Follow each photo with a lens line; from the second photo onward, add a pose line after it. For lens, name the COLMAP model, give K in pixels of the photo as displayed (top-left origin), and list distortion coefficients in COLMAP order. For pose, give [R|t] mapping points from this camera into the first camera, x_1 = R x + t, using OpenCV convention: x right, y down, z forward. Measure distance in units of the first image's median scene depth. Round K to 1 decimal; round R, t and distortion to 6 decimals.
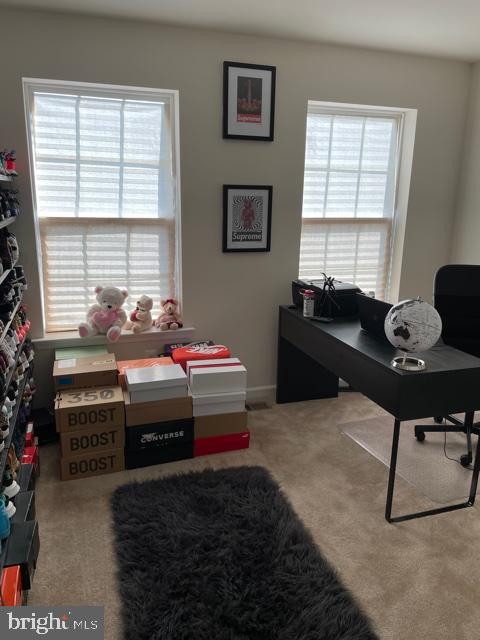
lens RADIAL K [[489.3, 0, 243.1], [0, 489.3, 315.4], [0, 0, 1]] dist [0.094501, -0.129198]
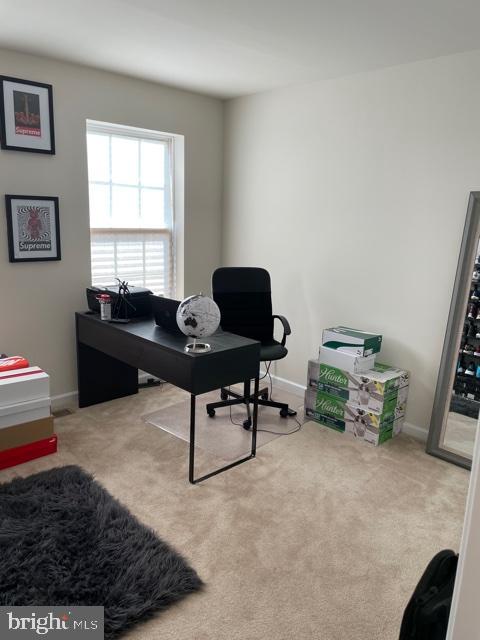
lens RADIAL K [[489.3, 0, 241.8], [0, 489.3, 317.3], [0, 0, 1]] dist [0.094501, -0.129198]
pose [[0.907403, -0.079135, 0.412743, -0.044753], [0.086261, 0.996272, 0.001372, 0.022913], [-0.411313, 0.034359, 0.910847, -0.110655]]
